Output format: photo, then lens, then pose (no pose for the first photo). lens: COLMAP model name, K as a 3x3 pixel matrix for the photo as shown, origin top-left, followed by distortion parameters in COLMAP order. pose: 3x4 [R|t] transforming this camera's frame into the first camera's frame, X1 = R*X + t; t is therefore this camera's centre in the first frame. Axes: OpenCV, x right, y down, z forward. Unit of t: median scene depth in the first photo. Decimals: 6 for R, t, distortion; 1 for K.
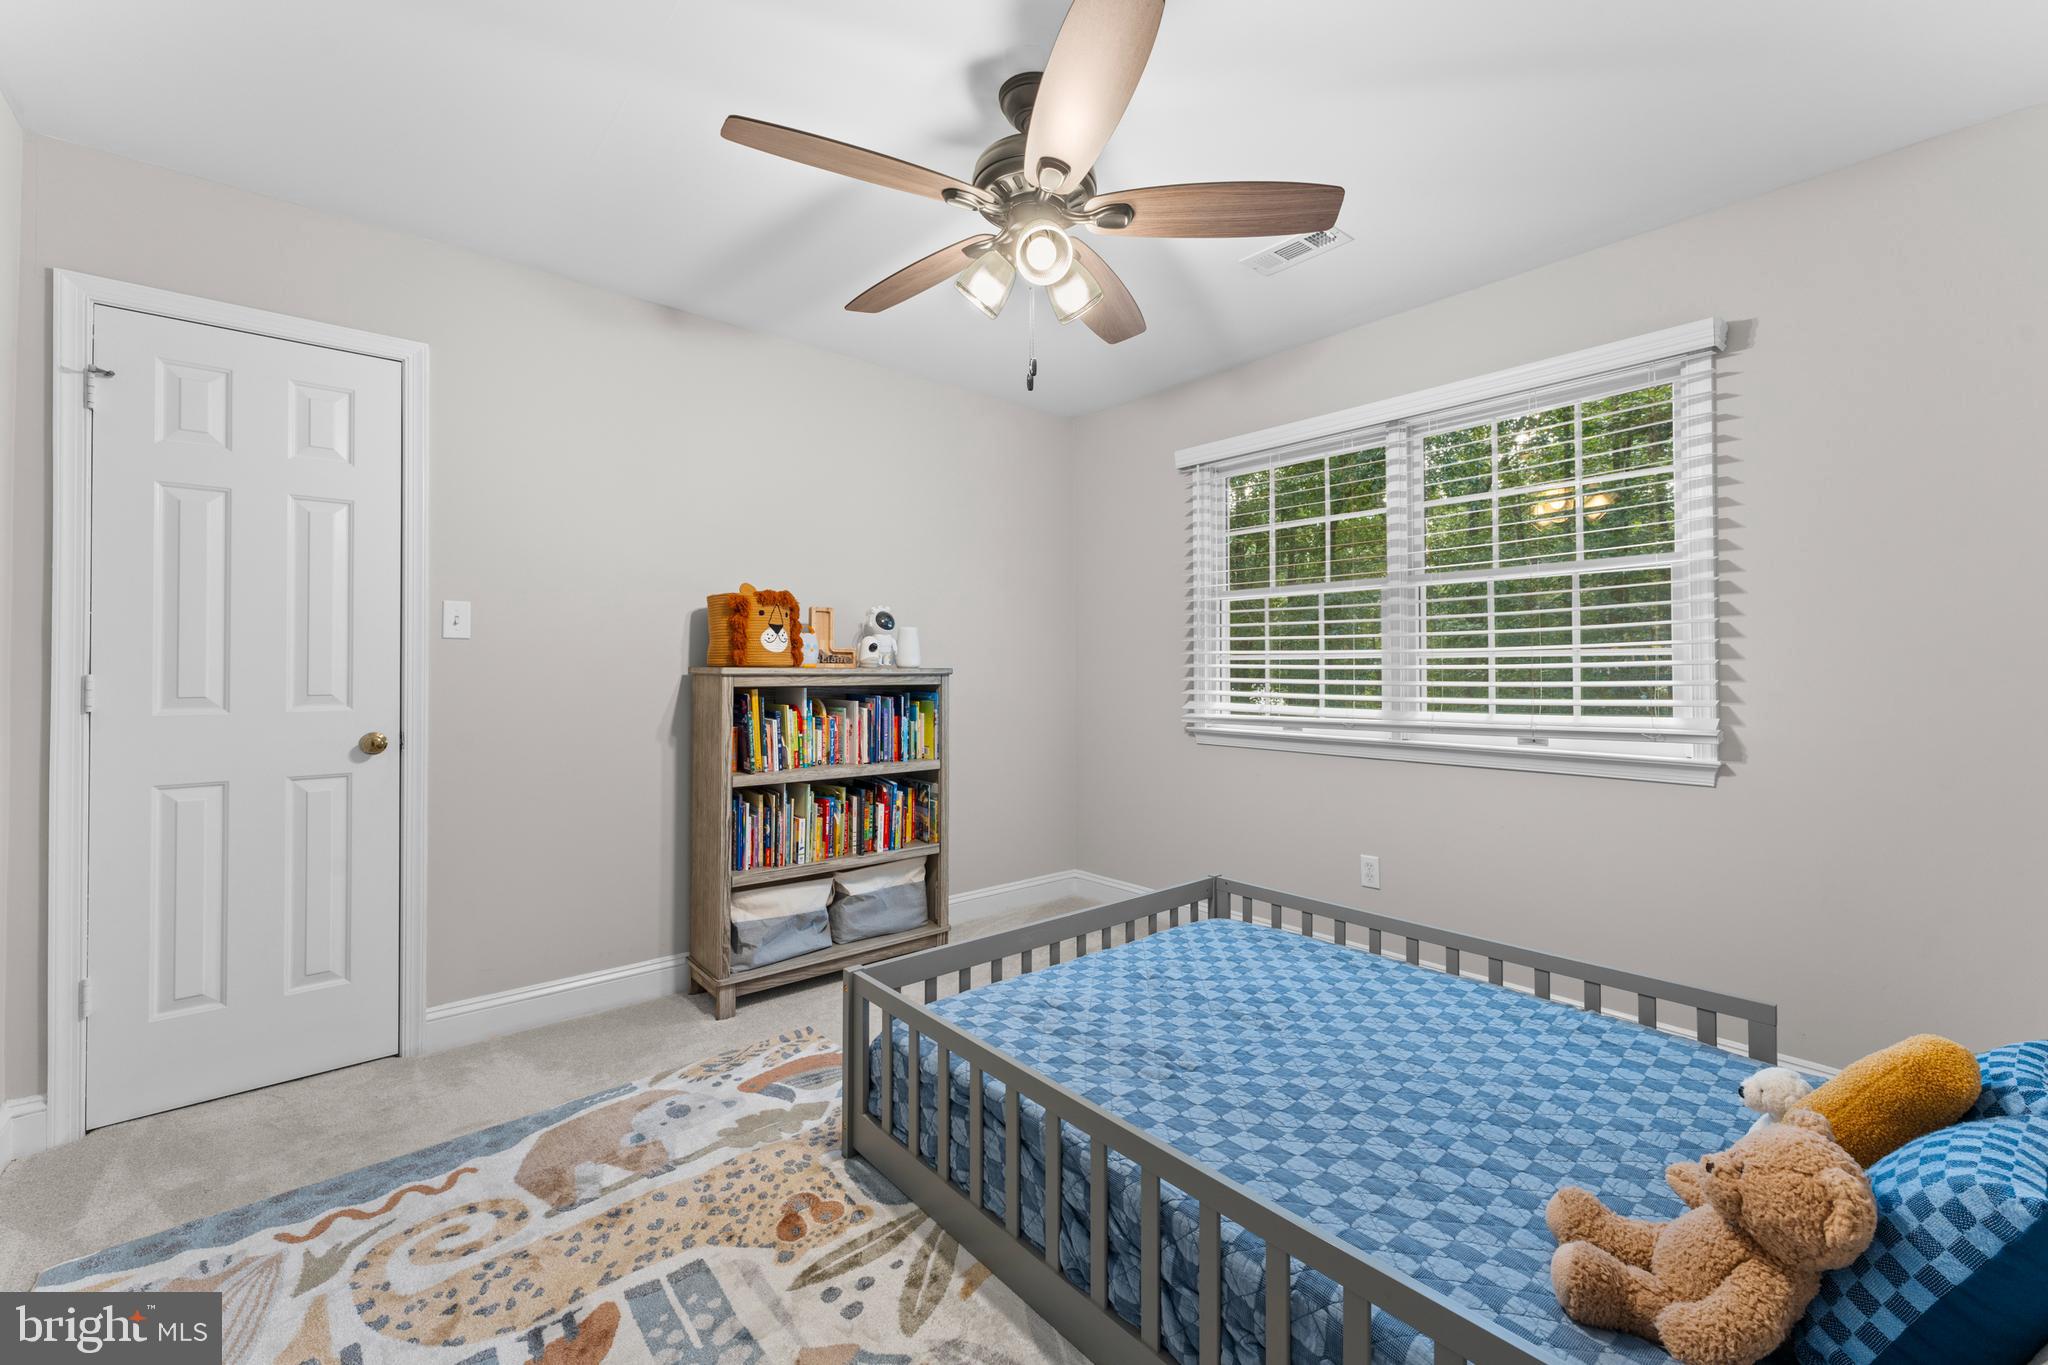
lens RADIAL K [[824.5, 0, 1026.4], [0, 824.5, 679.1], [0, 0, 1]] dist [0.015806, 0.000079]
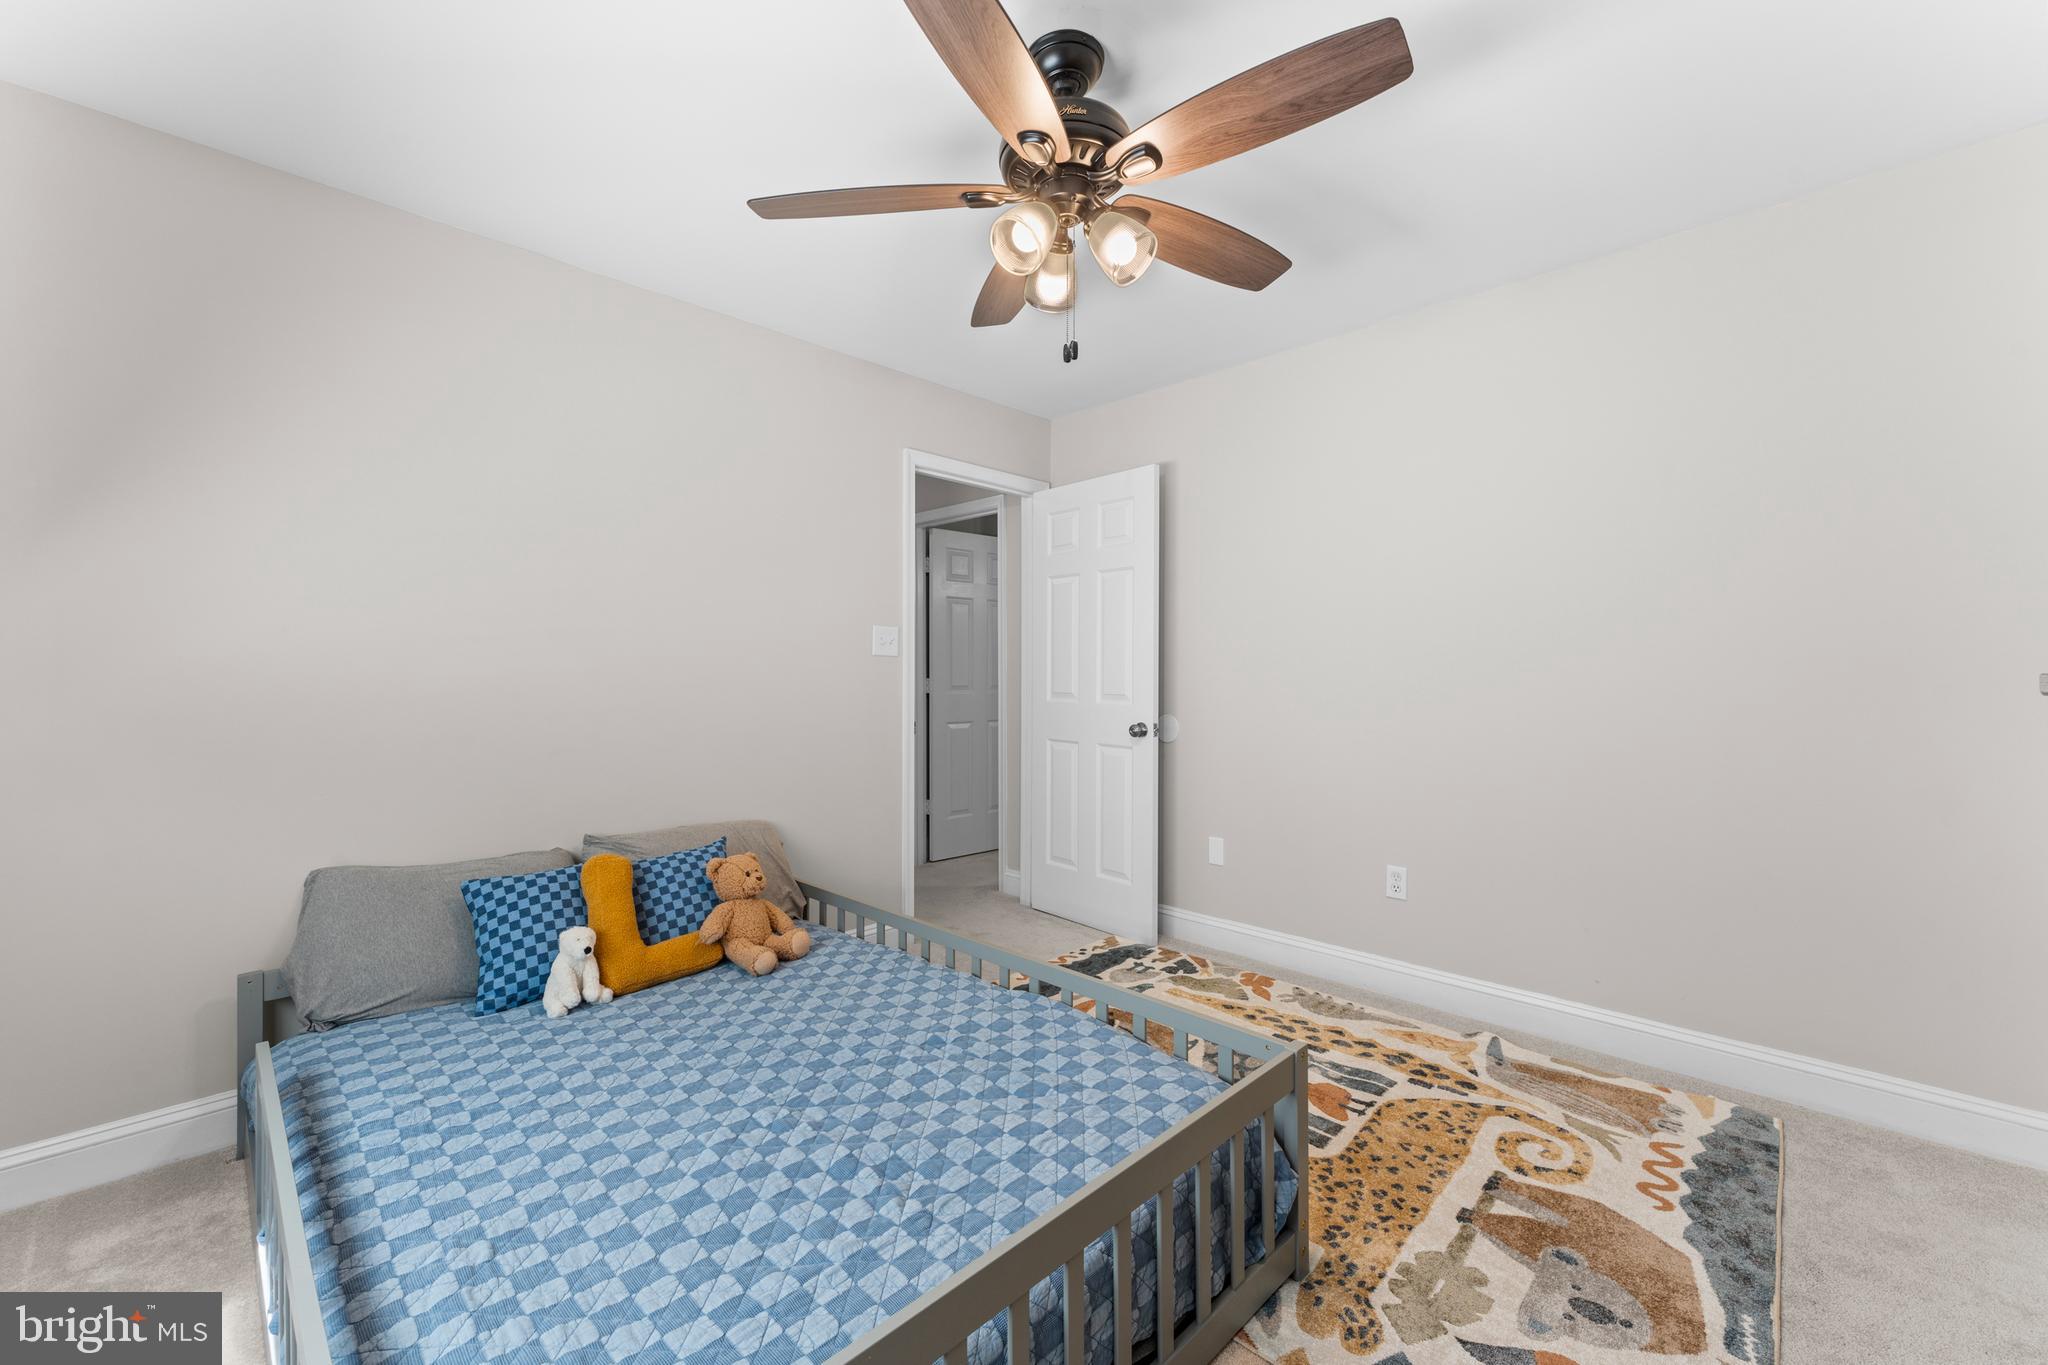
lens RADIAL K [[824.5, 0, 1026.4], [0, 824.5, 679.1], [0, 0, 1]] dist [0.015806, 0.000079]
pose [[-0.996850, -0.003612, -0.079230, 0.149040], [-0.003964, 0.999983, 0.004287, -0.009503], [0.079213, 0.004588, -0.996847, 2.232747]]
